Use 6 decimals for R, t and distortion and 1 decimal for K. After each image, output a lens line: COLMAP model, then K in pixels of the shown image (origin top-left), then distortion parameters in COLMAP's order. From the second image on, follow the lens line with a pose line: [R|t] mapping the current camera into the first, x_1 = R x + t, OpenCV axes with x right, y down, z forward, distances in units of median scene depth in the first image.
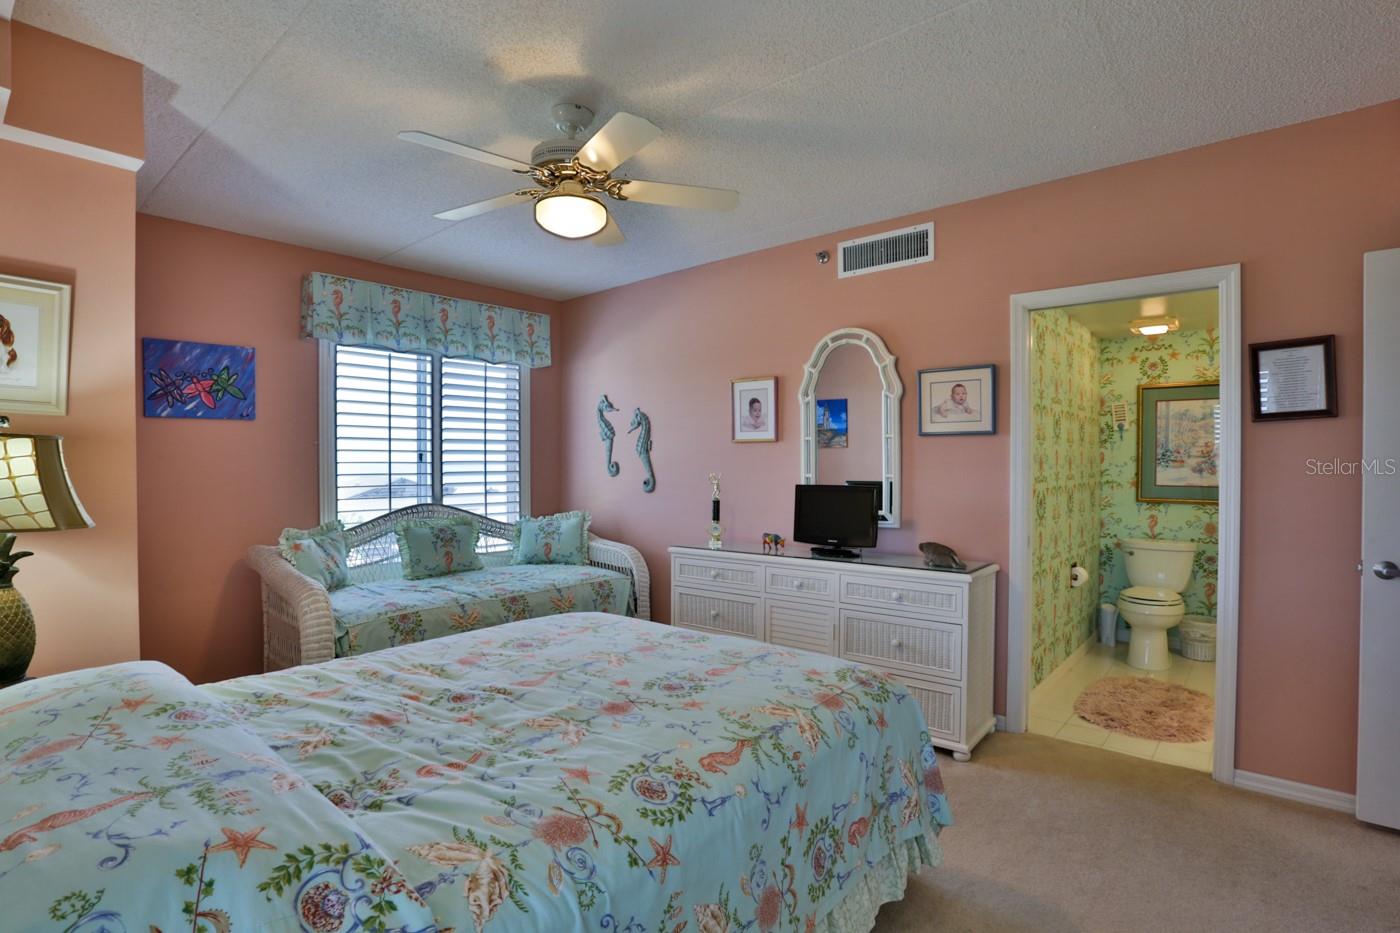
lens RADIAL K [[689.0, 0, 704.6], [0, 689.0, 472.6], [0, 0, 1]] dist [-0.058640, 0.022417]
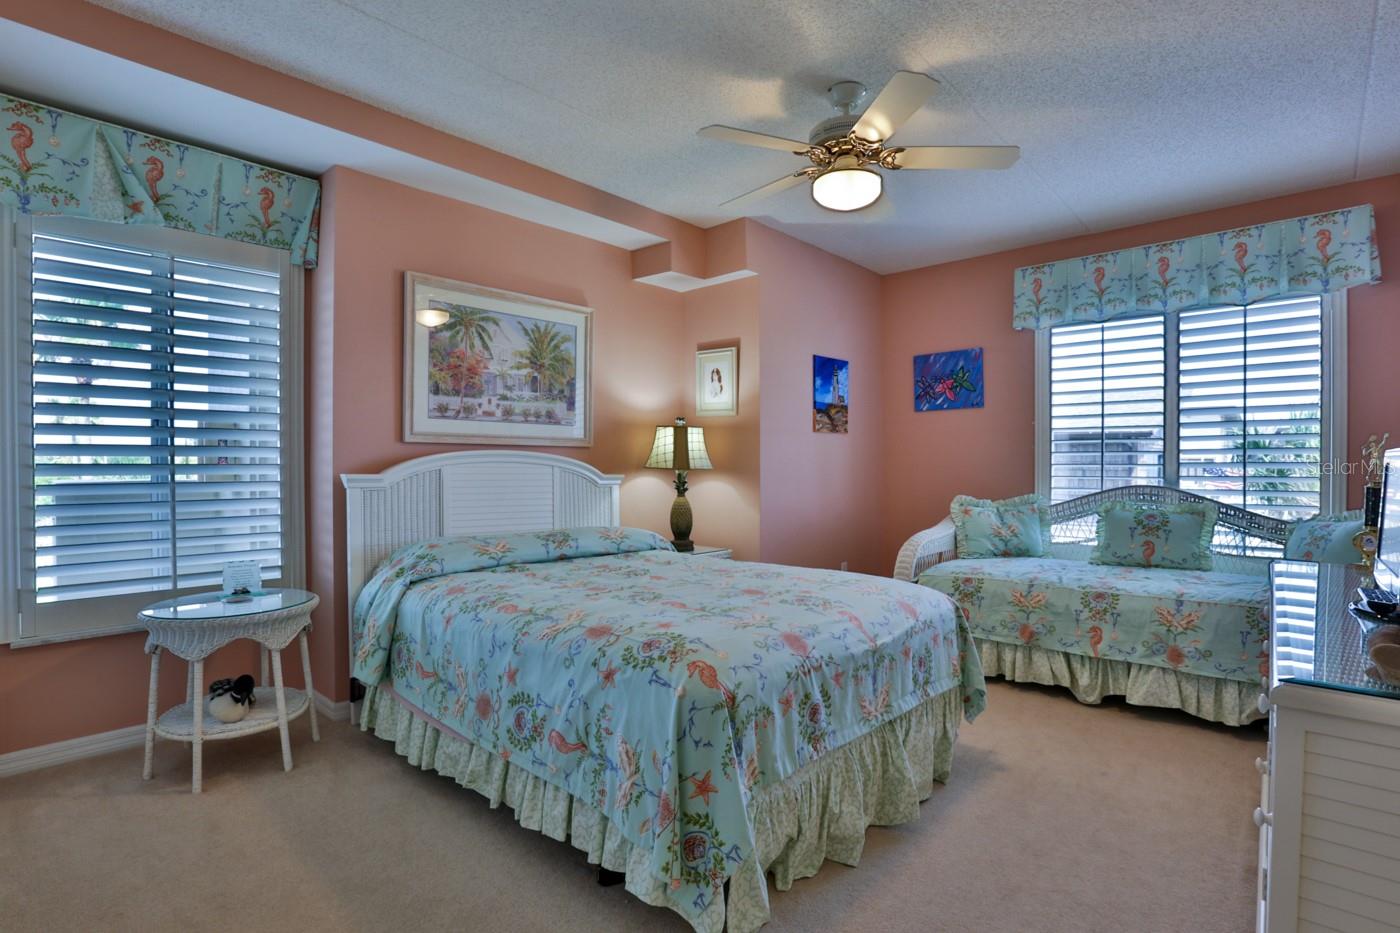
lens RADIAL K [[689.0, 0, 704.6], [0, 689.0, 472.6], [0, 0, 1]] dist [-0.058640, 0.022417]
pose [[-0.041580, 0.010348, -0.999082, 0.568496], [-0.014818, 0.999830, 0.010972, 0.032723], [0.999025, 0.015261, -0.041419, 0.550259]]
